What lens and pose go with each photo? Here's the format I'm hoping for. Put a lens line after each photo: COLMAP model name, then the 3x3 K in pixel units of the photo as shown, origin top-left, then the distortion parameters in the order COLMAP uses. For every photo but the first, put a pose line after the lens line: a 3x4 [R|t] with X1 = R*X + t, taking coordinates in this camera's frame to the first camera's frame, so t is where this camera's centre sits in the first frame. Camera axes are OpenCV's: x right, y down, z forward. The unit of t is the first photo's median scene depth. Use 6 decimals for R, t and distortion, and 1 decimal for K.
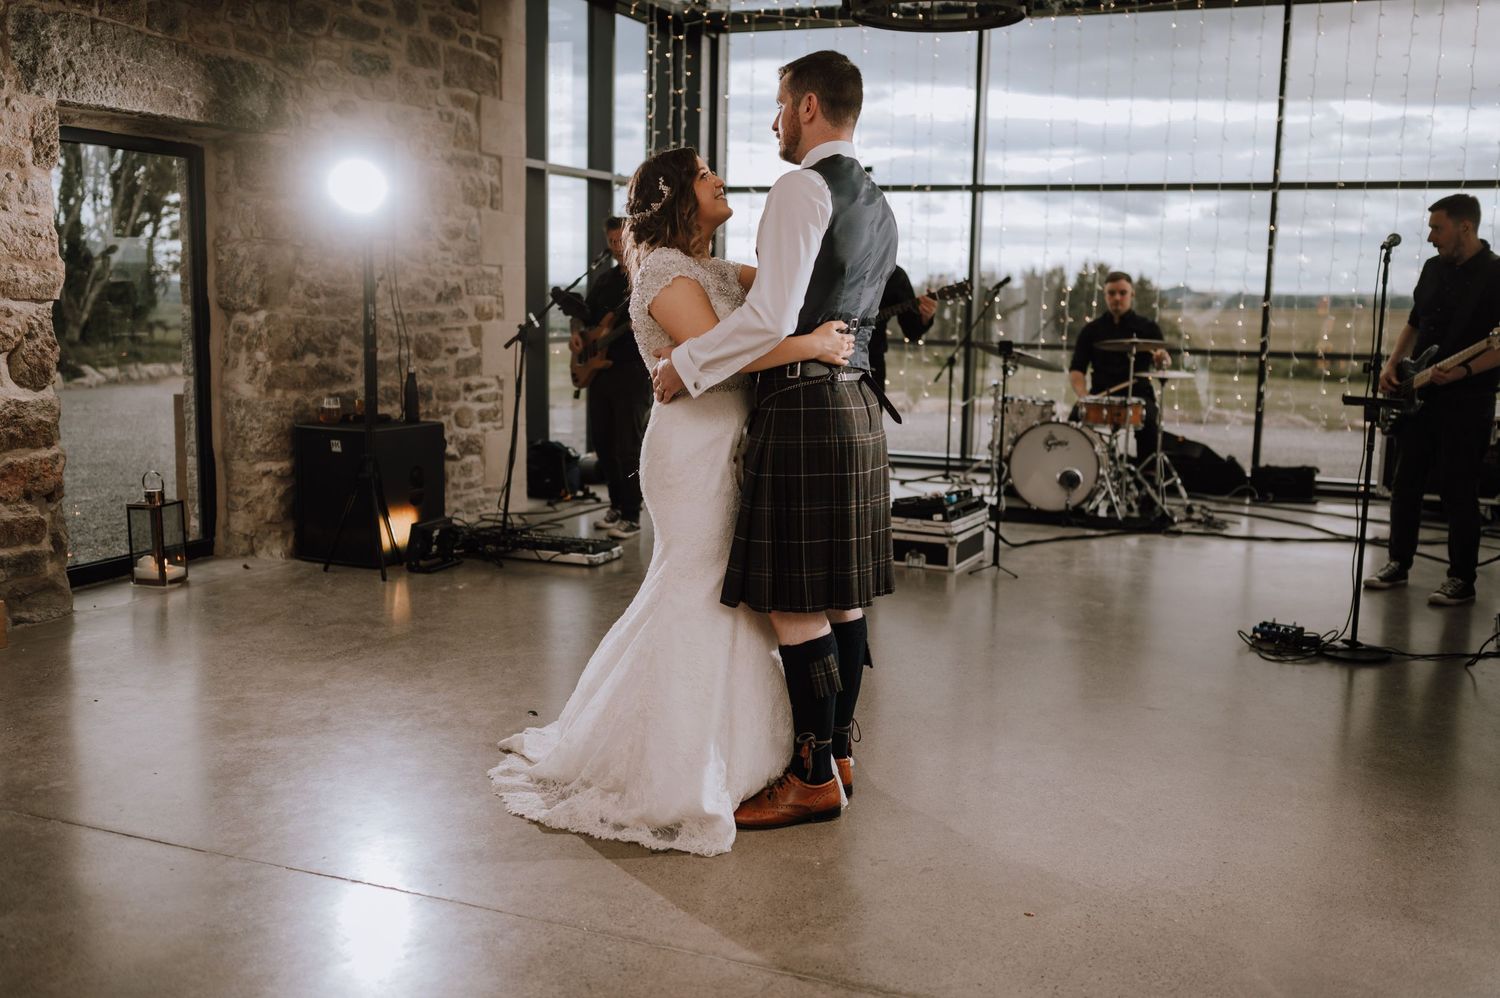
lens RADIAL K [[1407.7, 0, 756.8], [0, 1407.7, 499.5], [0, 0, 1]] dist [-0.000978, 0.000000]
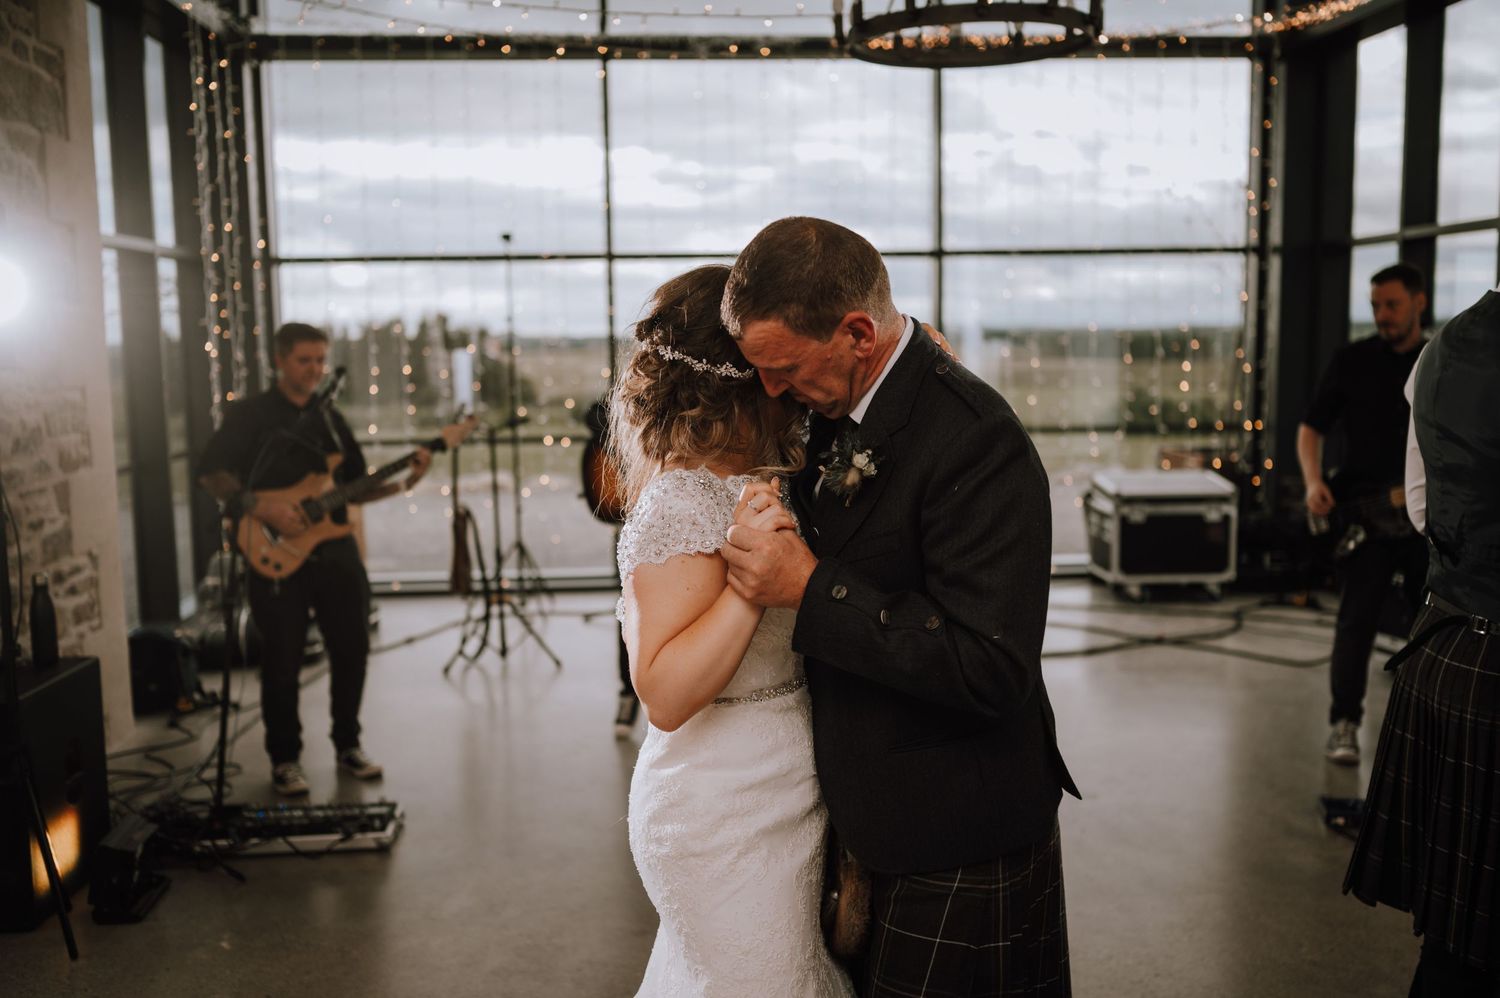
lens RADIAL K [[1407.7, 0, 745.9], [0, 1407.7, 503.3], [0, 0, 1]] dist [-0.000978, 0.000000]
pose [[0.898500, -0.083370, 0.430984, -0.232489], [0.096465, 0.995299, -0.008576, -0.091111], [-0.428243, 0.049280, 0.902319, 0.321028]]
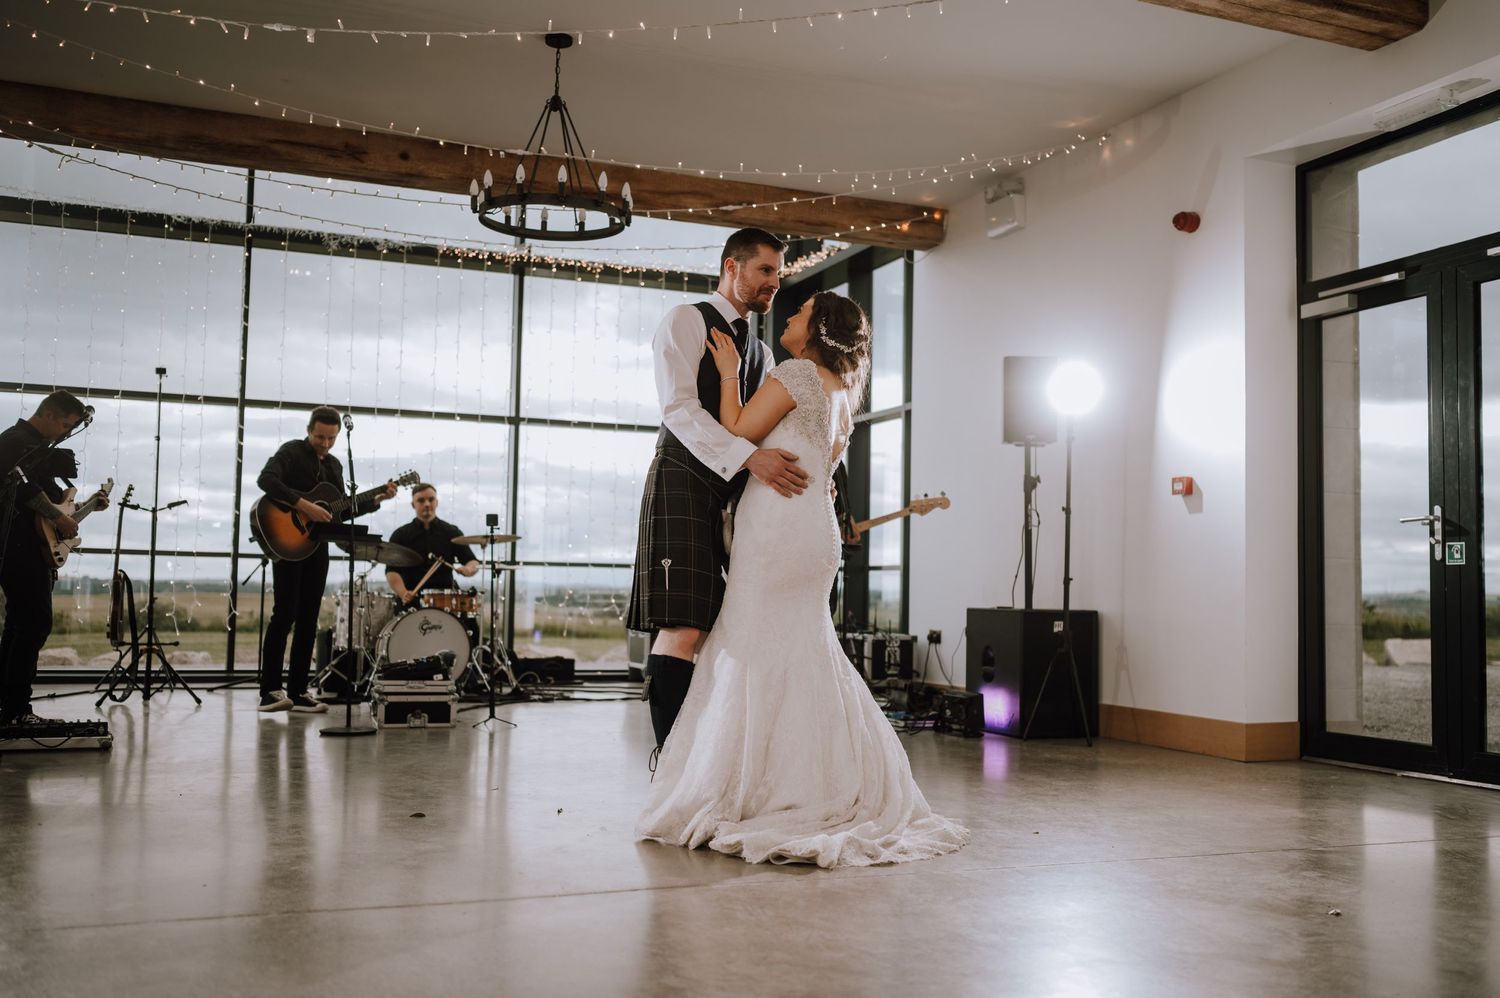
lens RADIAL K [[1407.7, 0, 744.9], [0, 1407.7, 506.4], [0, 0, 1]] dist [-0.000978, 0.000000]
pose [[0.722009, 0.039329, 0.690765, -0.440872], [0.095954, 0.983044, -0.156264, 0.073587], [-0.685198, 0.179105, 0.705992, 0.067740]]
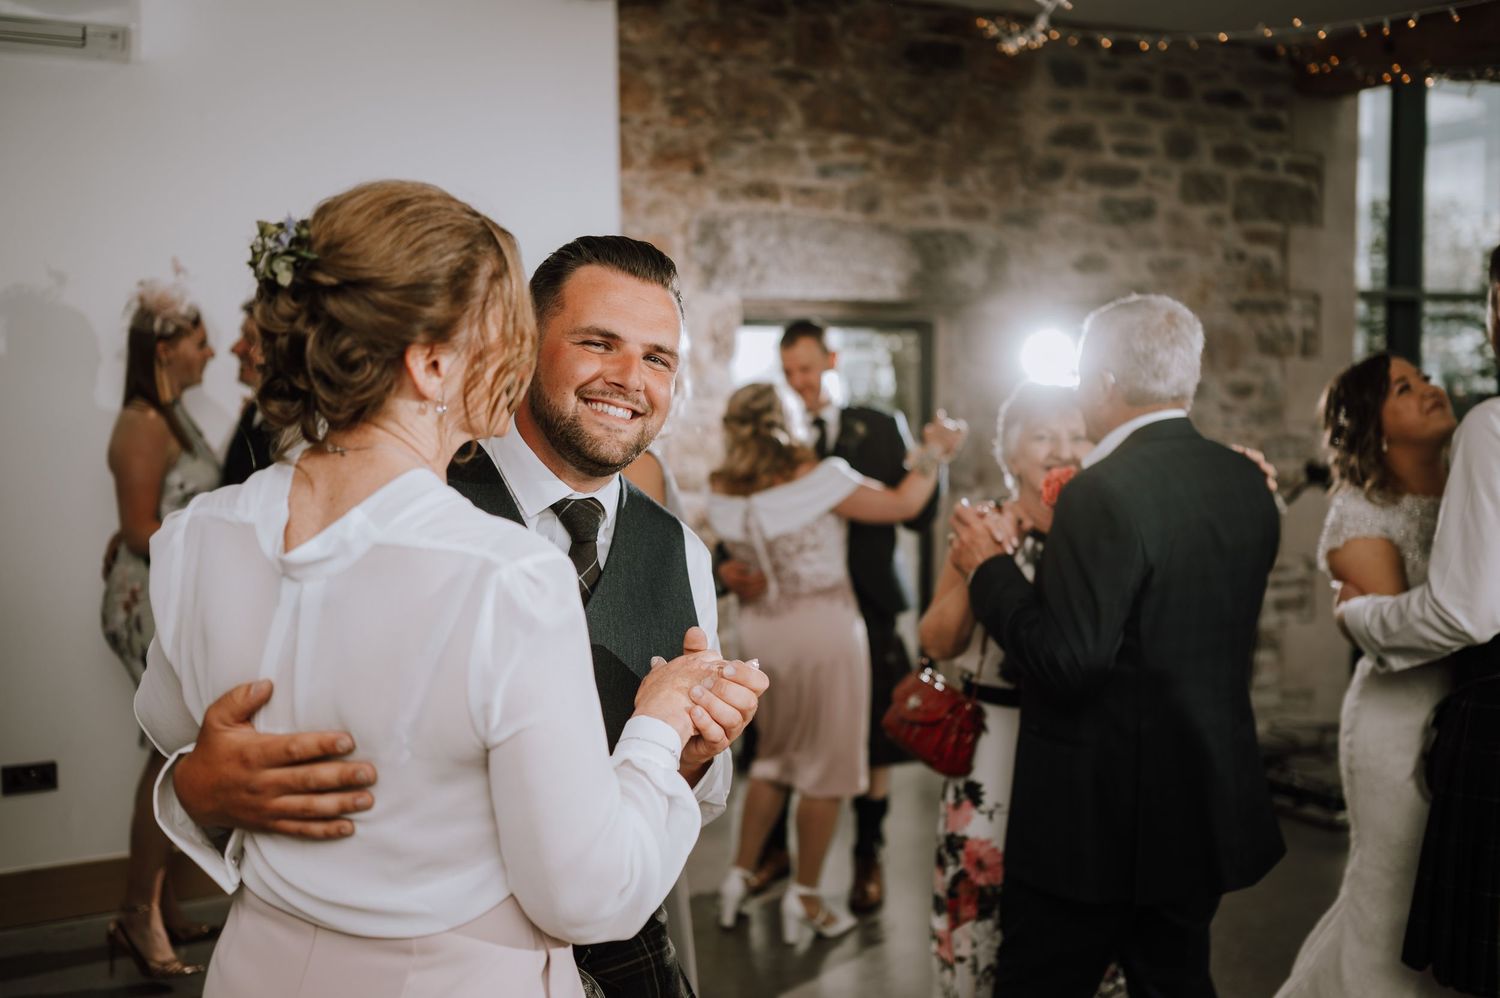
lens RADIAL K [[1407.7, 0, 764.2], [0, 1407.7, 497.9], [0, 0, 1]] dist [-0.000978, 0.000000]
pose [[0.747257, 0.018332, -0.664282, 0.153456], [-0.071683, 0.996010, -0.053150, -0.067922], [0.660658, 0.087334, 0.745590, 0.209657]]
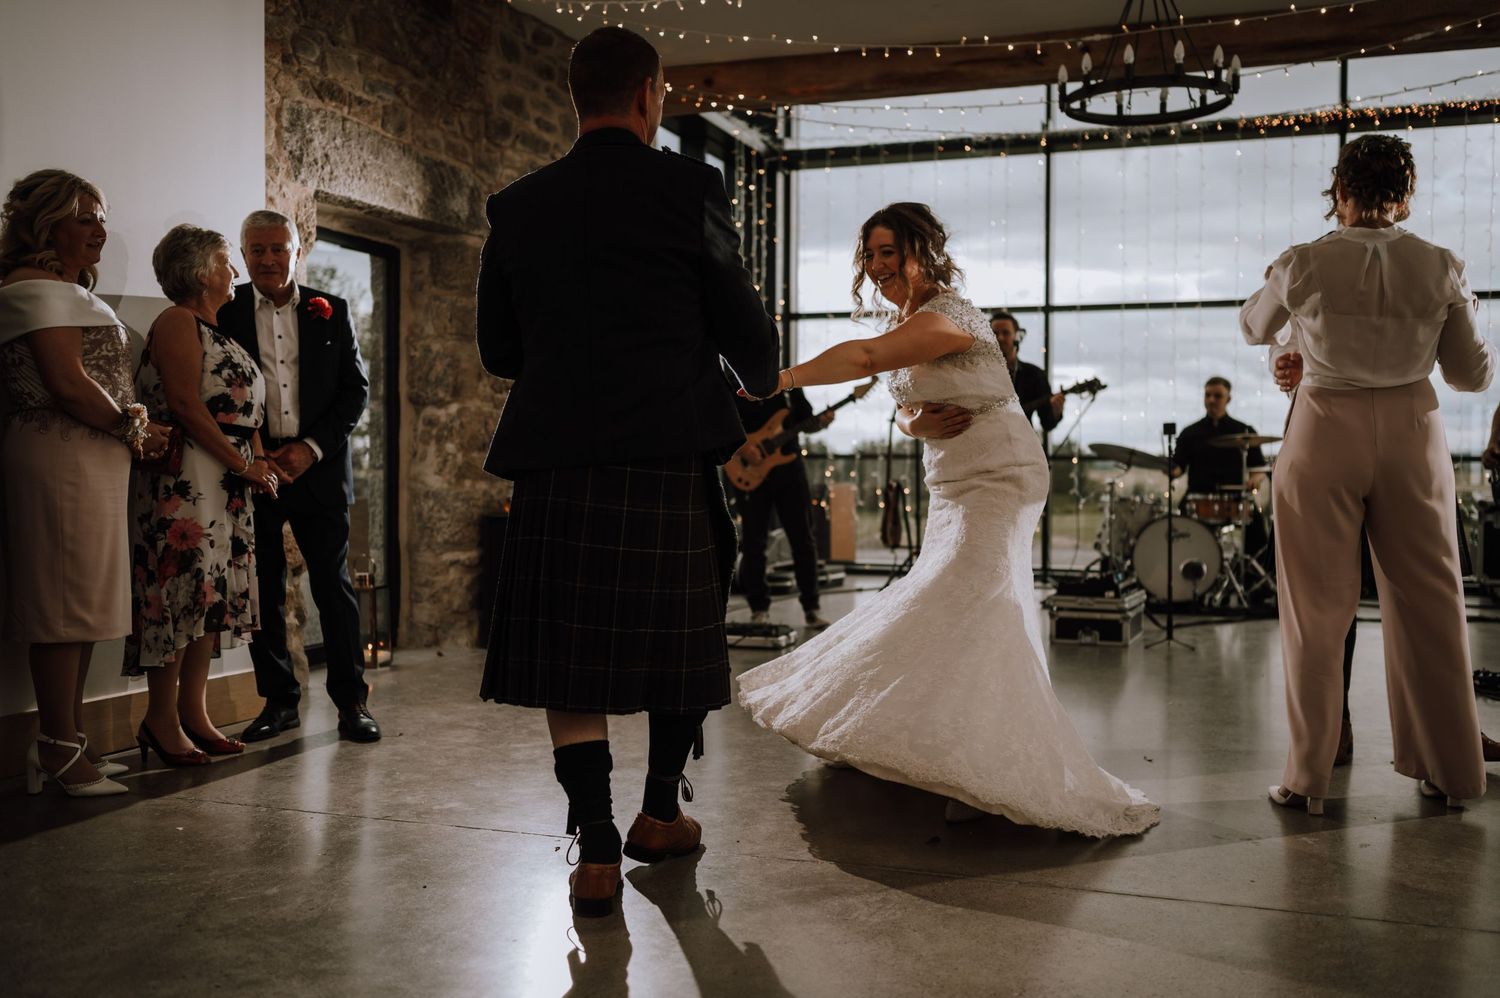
lens RADIAL K [[1407.7, 0, 748.5], [0, 1407.7, 496.3], [0, 0, 1]] dist [-0.000978, 0.000000]
pose [[0.998963, -0.016397, 0.042468, -0.176319], [0.021398, 0.992529, -0.120118, 0.059012], [-0.040182, 0.120902, 0.991851, -0.018165]]
